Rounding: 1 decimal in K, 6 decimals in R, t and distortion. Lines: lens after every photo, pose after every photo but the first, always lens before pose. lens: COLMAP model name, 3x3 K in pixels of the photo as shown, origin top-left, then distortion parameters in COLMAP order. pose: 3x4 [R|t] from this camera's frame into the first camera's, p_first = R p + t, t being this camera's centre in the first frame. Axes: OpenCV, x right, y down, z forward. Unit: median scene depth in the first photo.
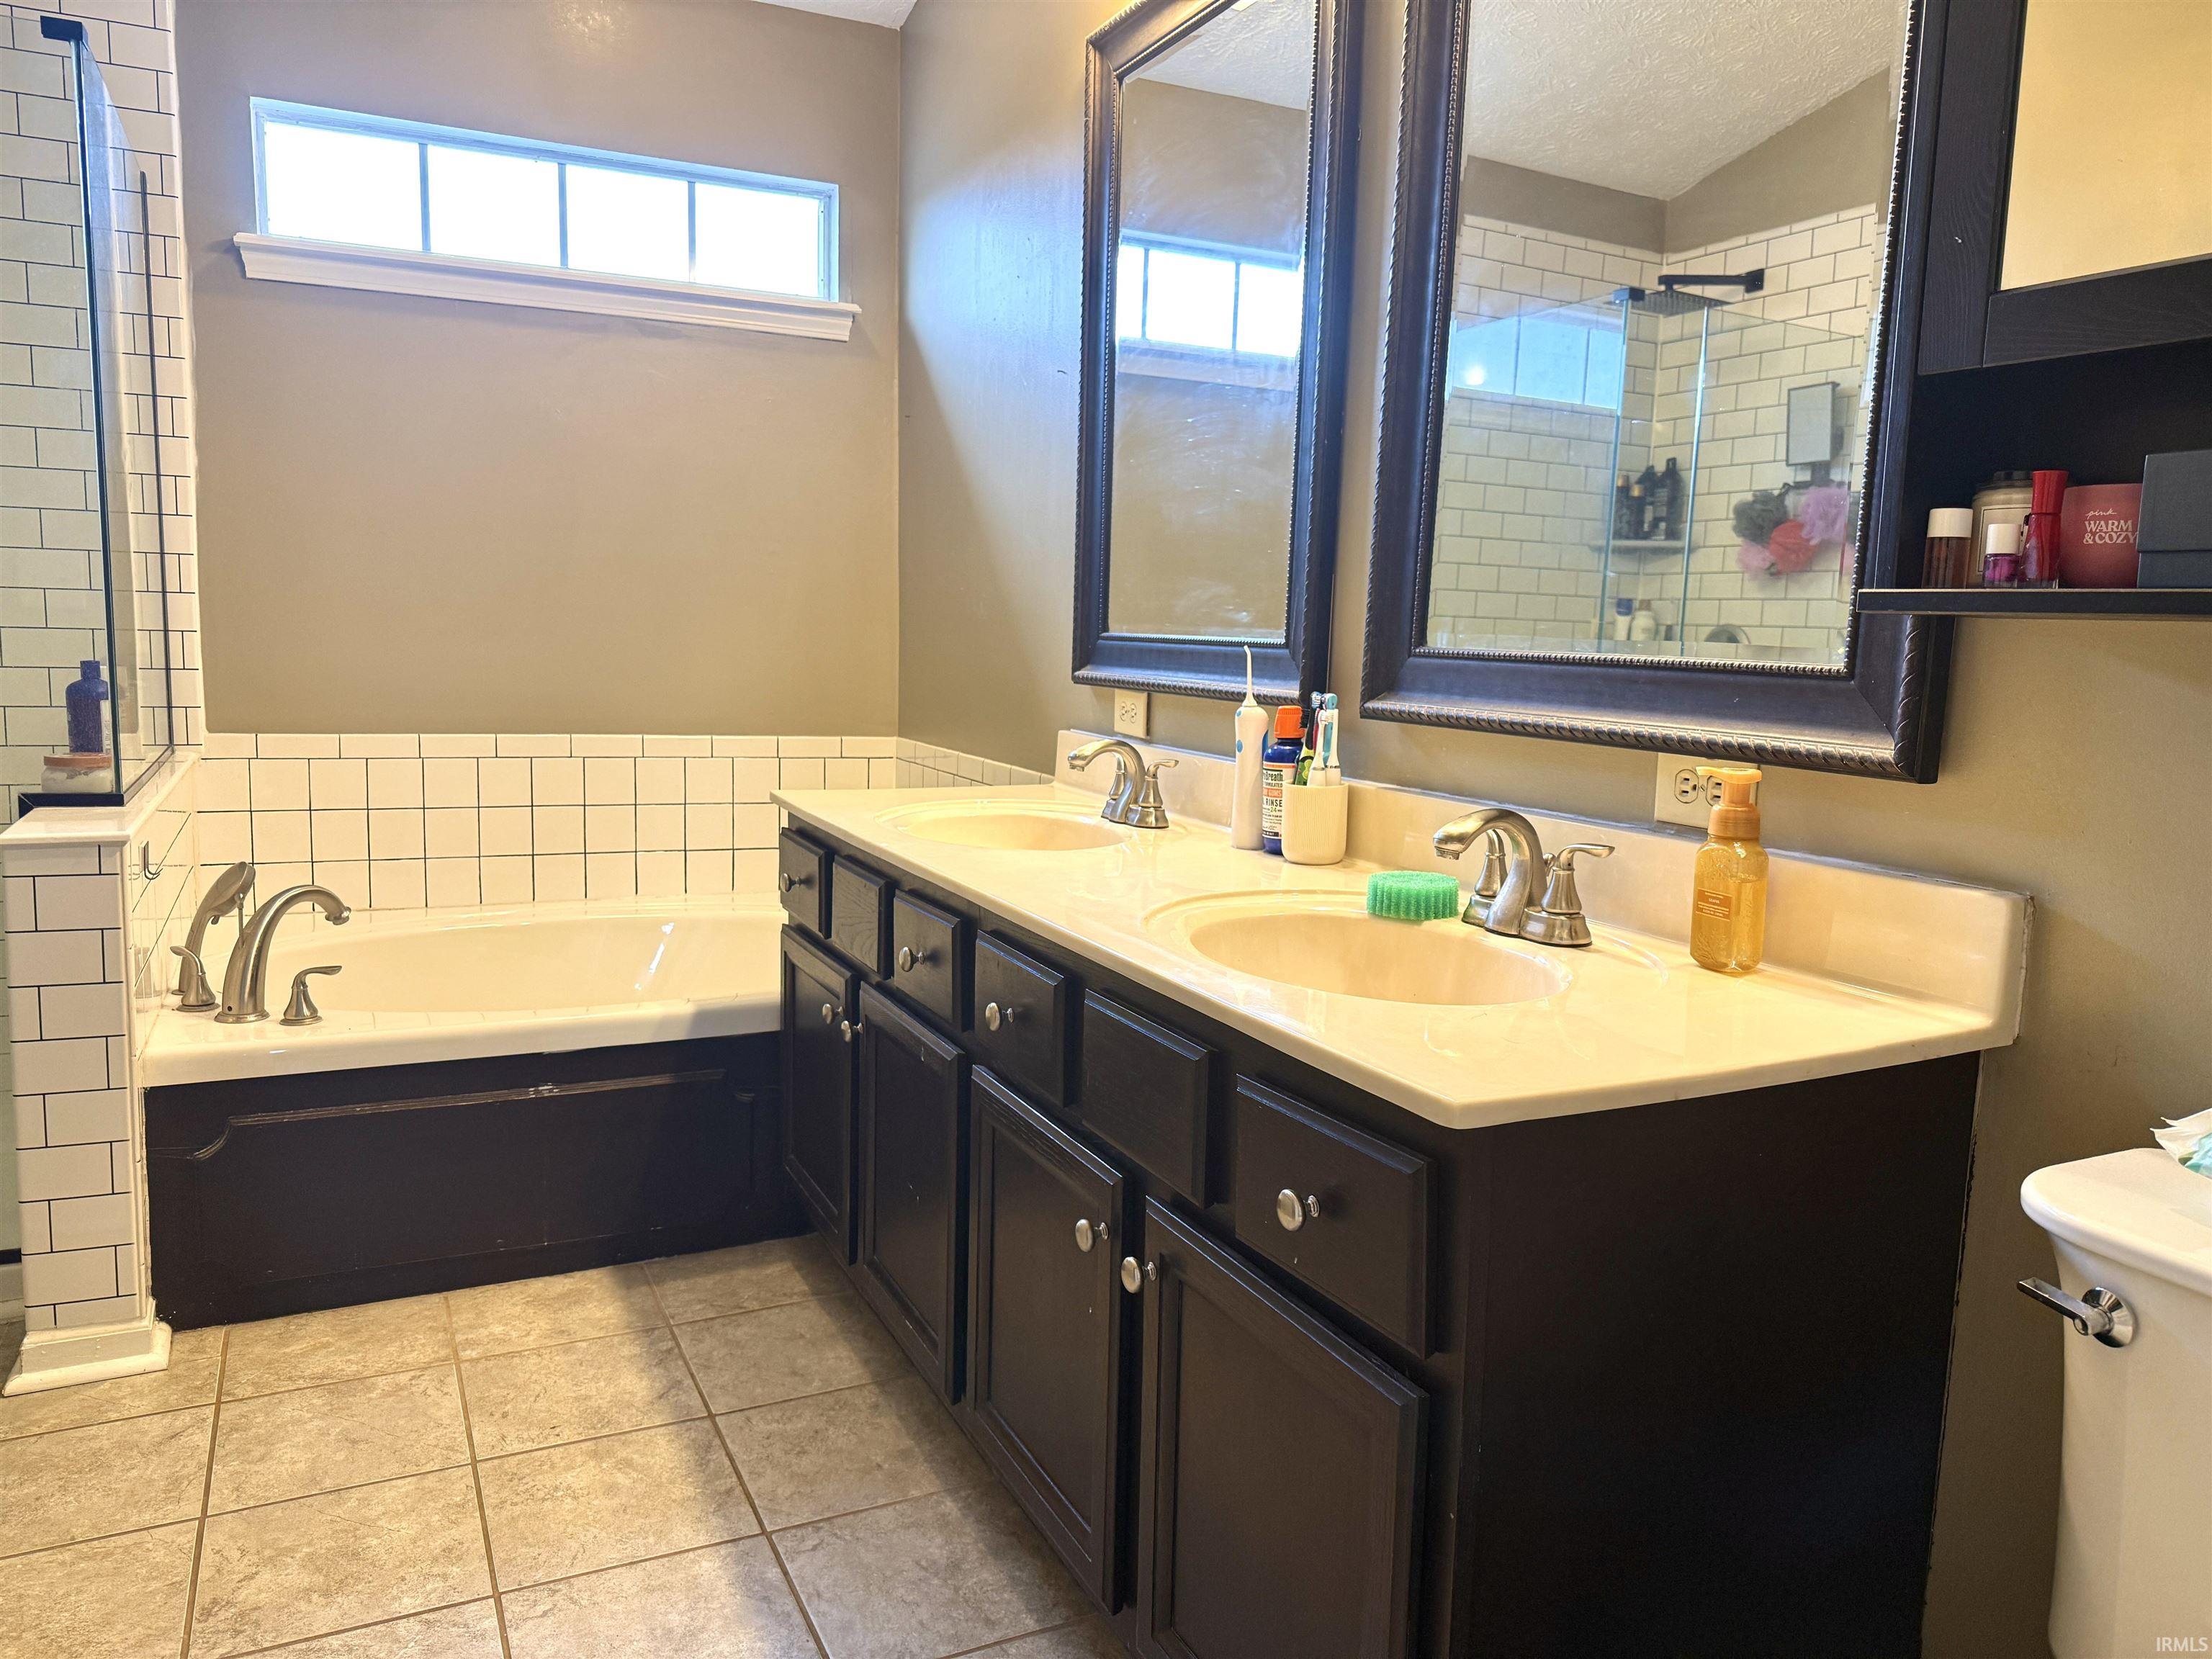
lens RADIAL K [[1562.2, 0, 1121.8], [0, 1562.2, 833.1], [0, 0, 1]] dist [0.045631, -0.053321]
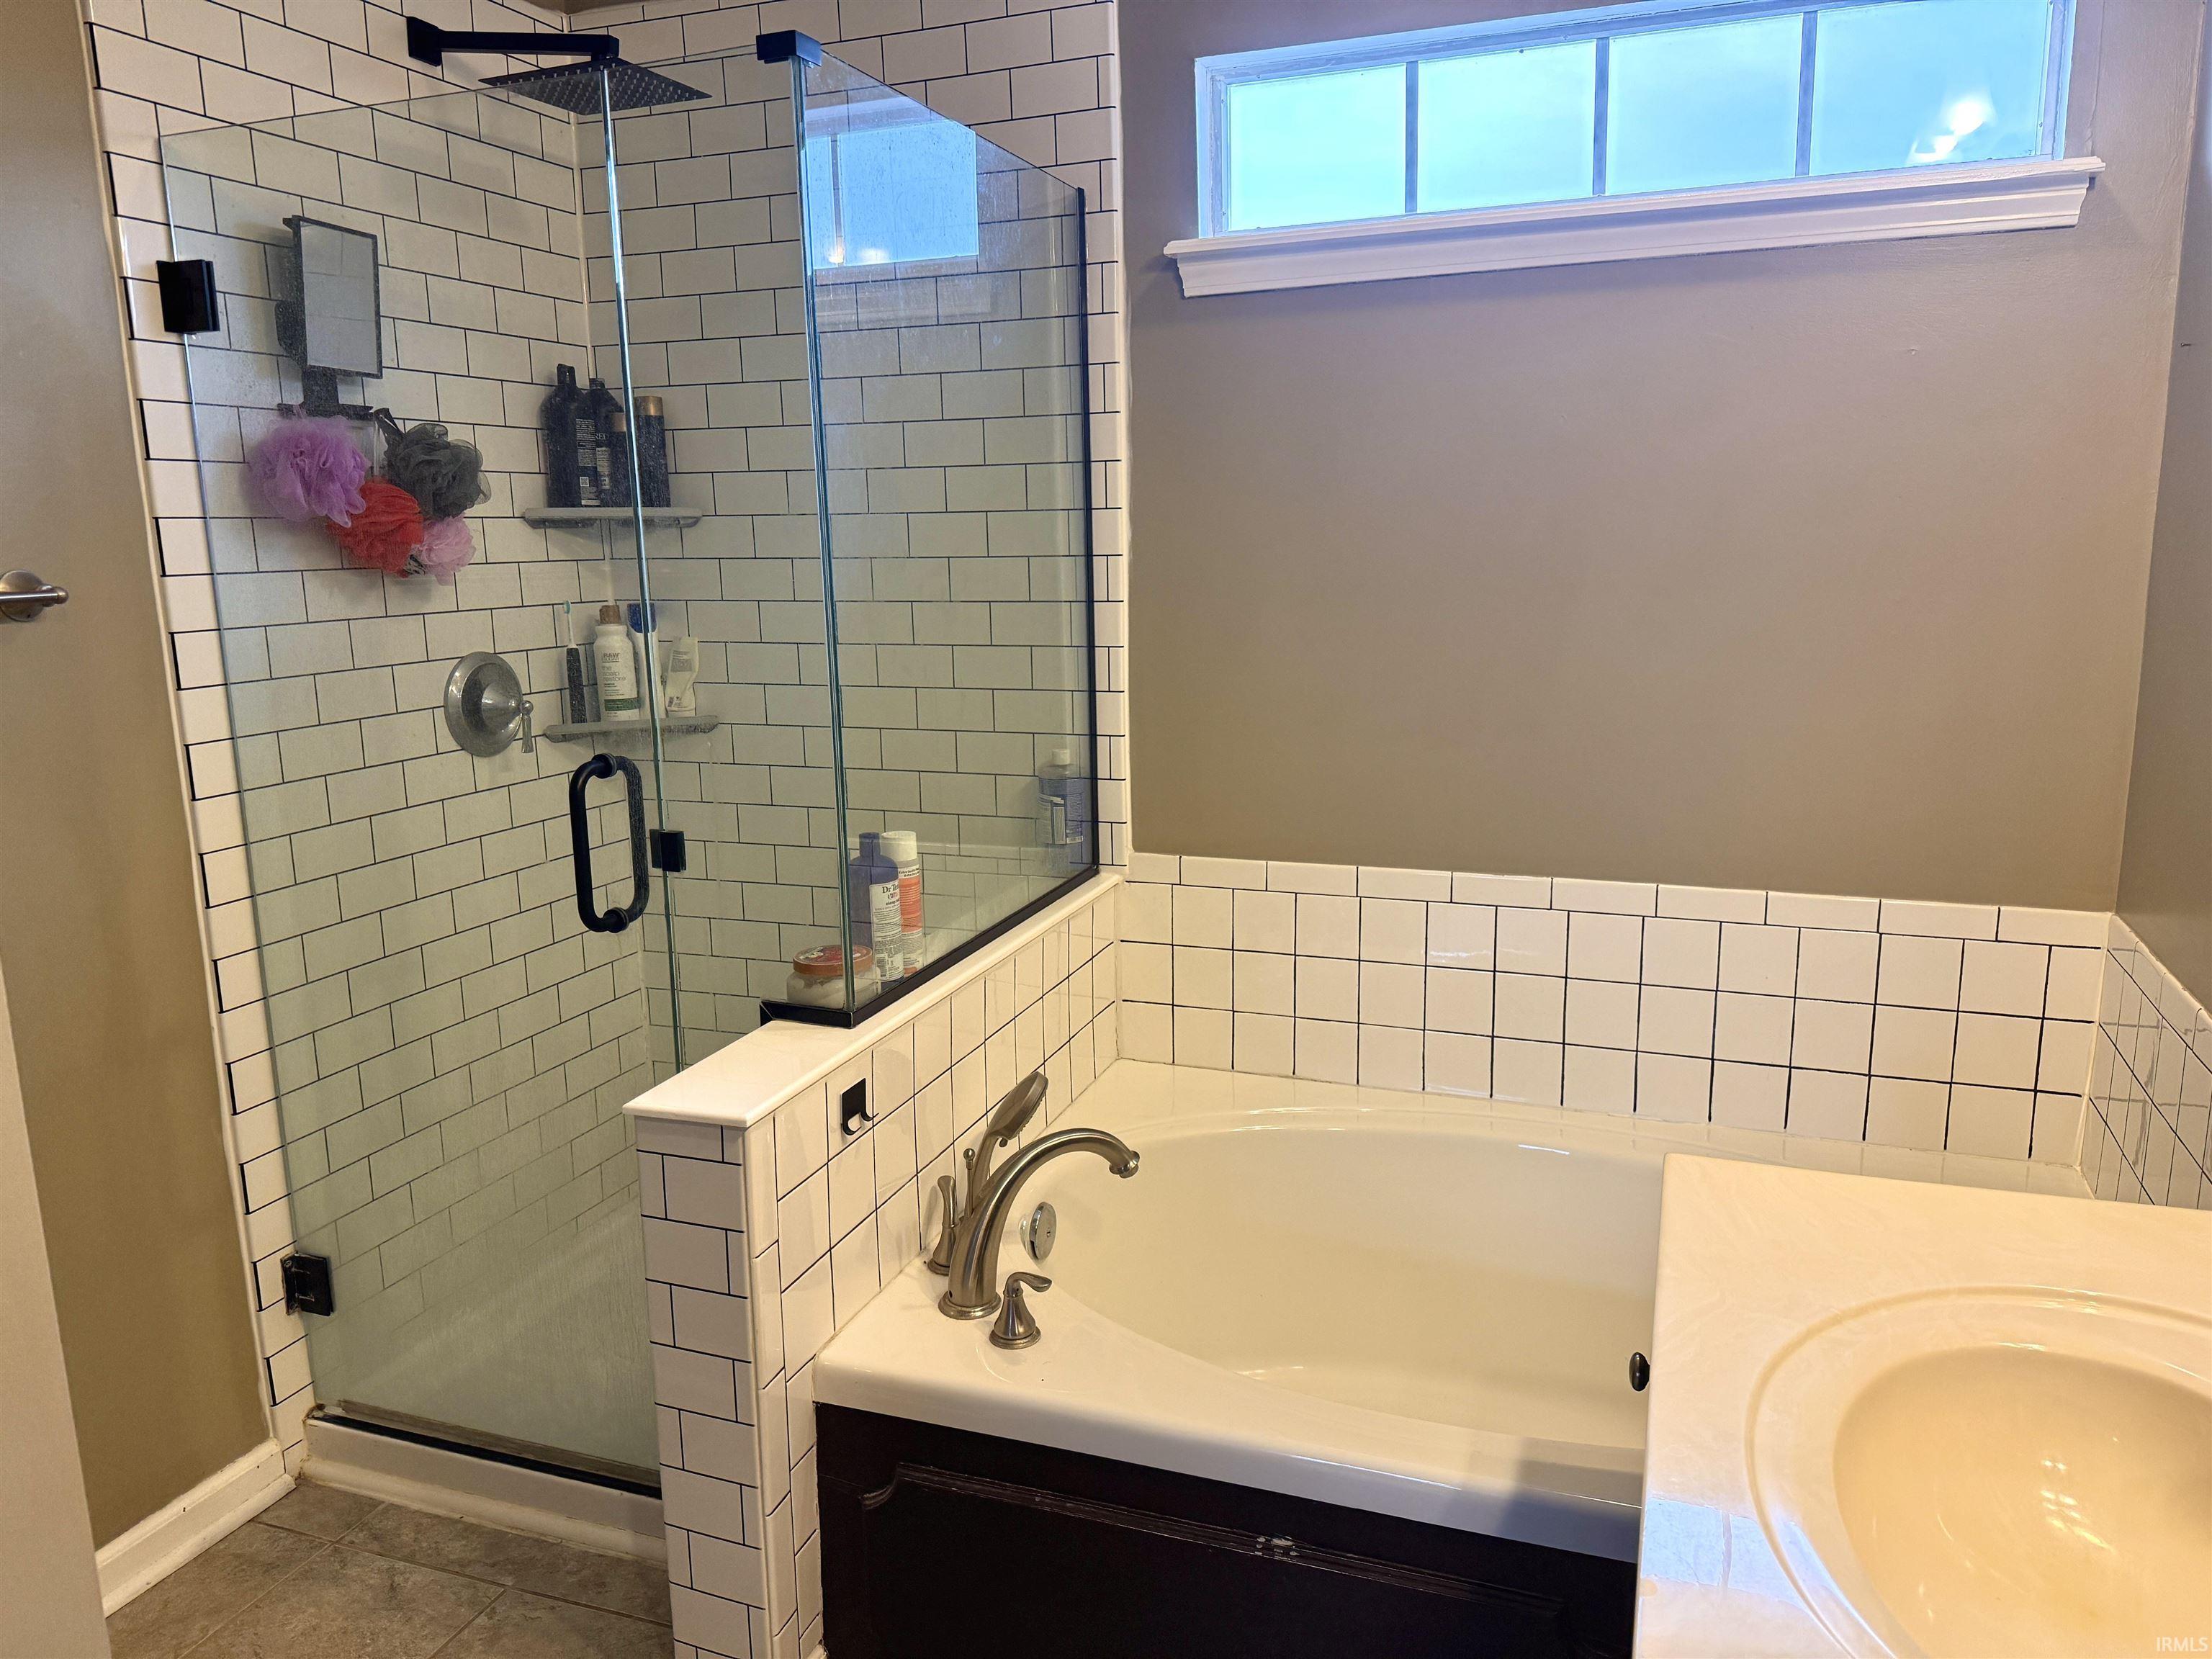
lens RADIAL K [[1562.2, 0, 1121.8], [0, 1562.2, 833.1], [0, 0, 1]] dist [0.045631, -0.053321]
pose [[0.690935, 0.098892, -0.716120, 0.018580], [-0.056263, 0.994951, 0.083113, -0.146715], [0.720724, -0.017135, 0.693011, 0.422276]]
